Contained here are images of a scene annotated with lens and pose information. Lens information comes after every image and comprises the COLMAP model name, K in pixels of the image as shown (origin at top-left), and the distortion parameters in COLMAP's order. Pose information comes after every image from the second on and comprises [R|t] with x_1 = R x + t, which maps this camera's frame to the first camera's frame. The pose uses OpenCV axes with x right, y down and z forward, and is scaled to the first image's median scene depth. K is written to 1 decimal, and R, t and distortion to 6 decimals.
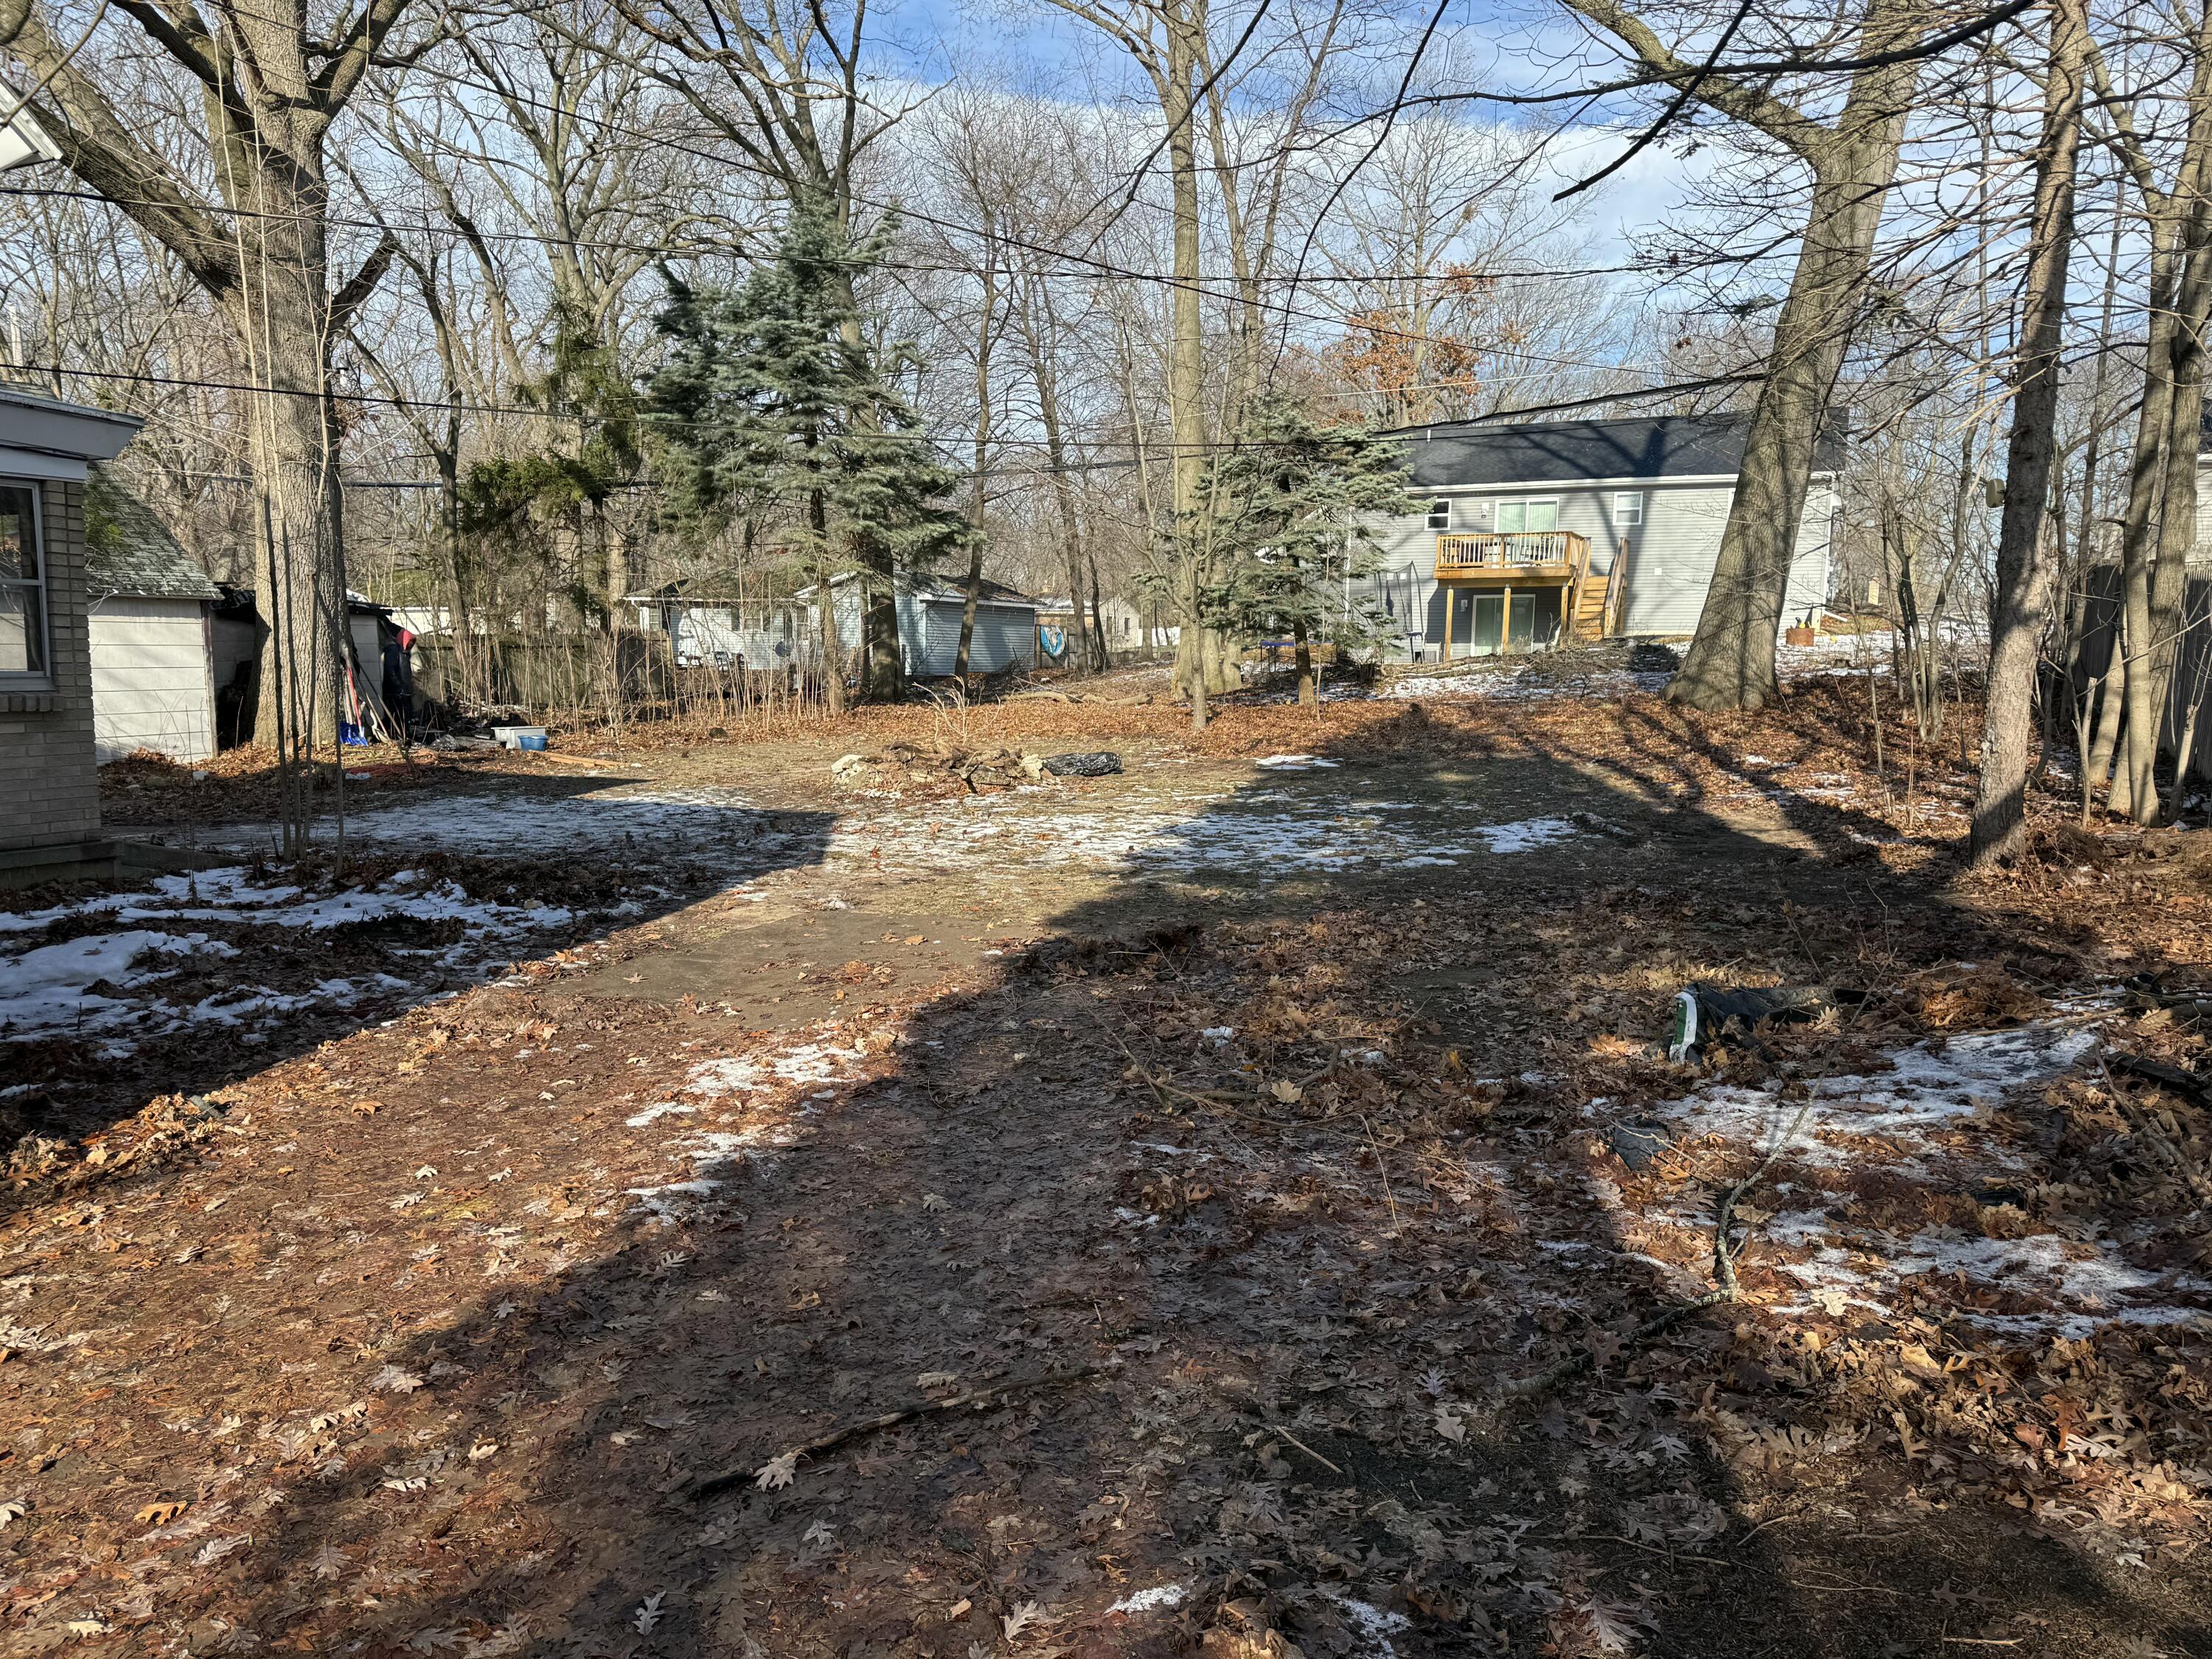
lens RADIAL K [[1550.7, 0, 1106.0], [0, 1550.7, 829.5], [0, 0, 1]] dist [0.074964, -0.086077]
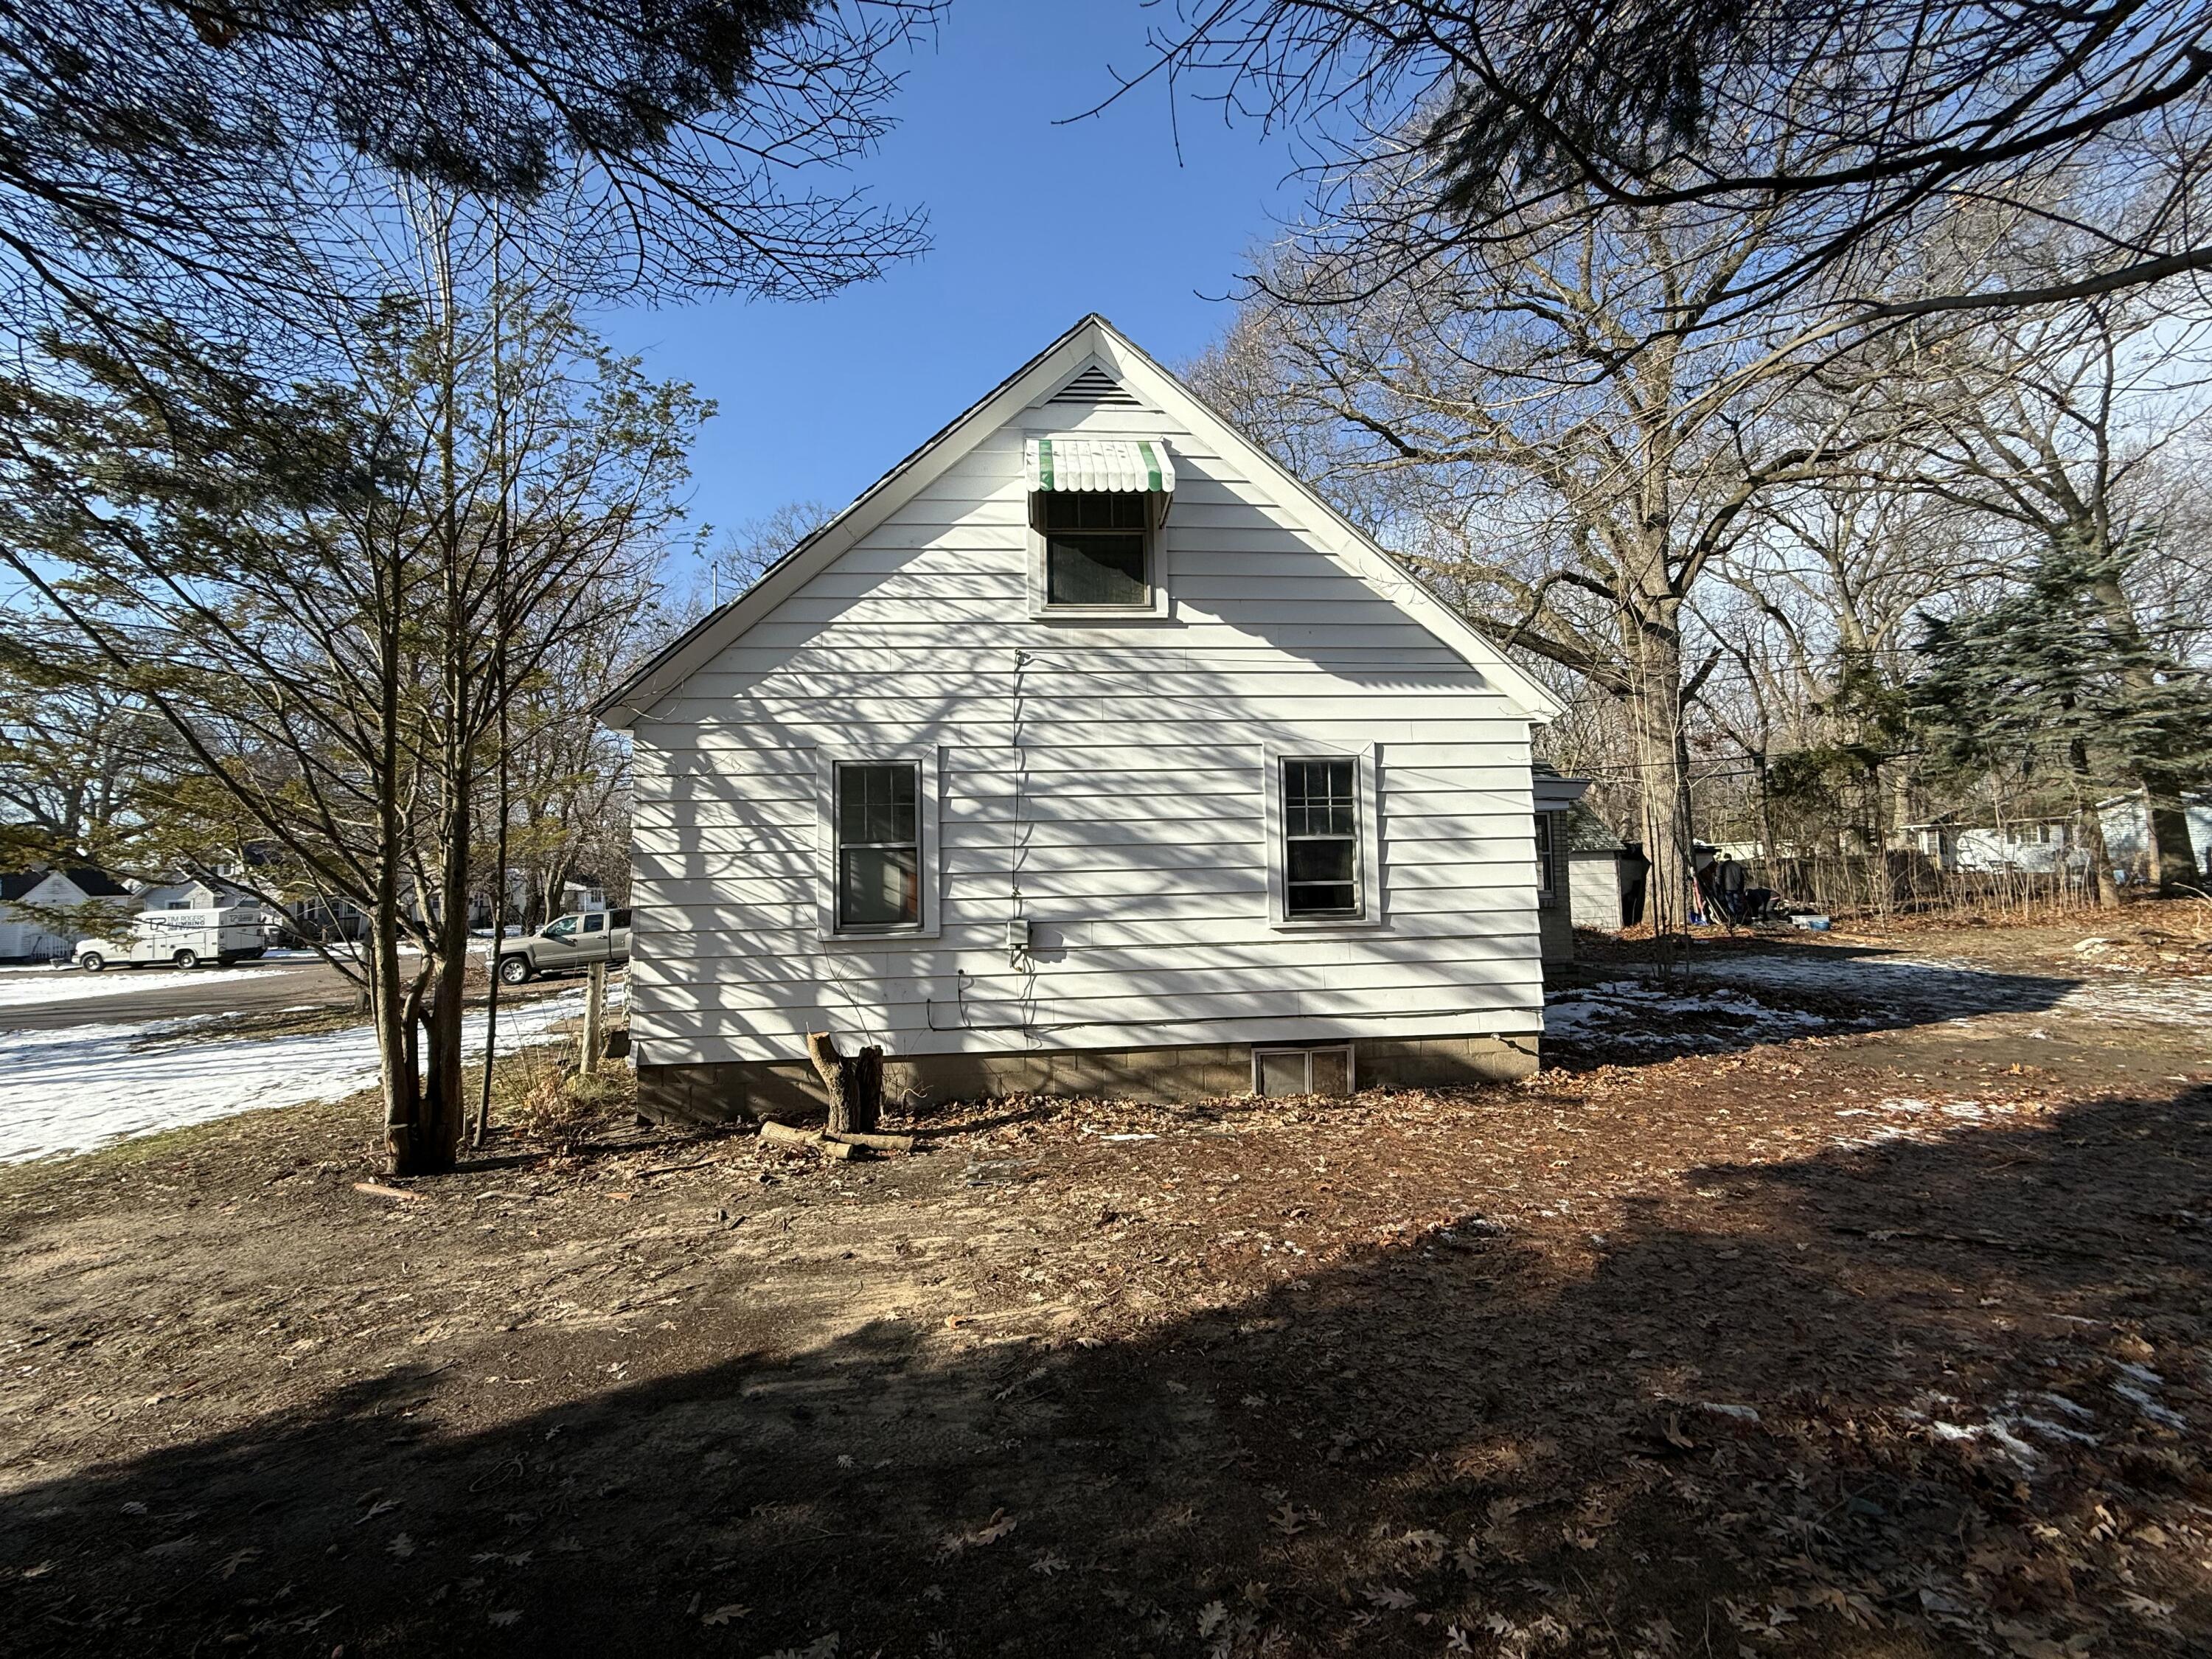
lens RADIAL K [[896.3, 0, 1106.0], [0, 896.3, 829.5], [0, 0, 1]] dist [0.044100, -0.014816]
pose [[0.517619, -0.072829, -0.852506, 0.066839], [-0.062382, 0.990507, -0.122495, 0.008099], [0.853334, 0.116586, 0.508162, -0.123376]]
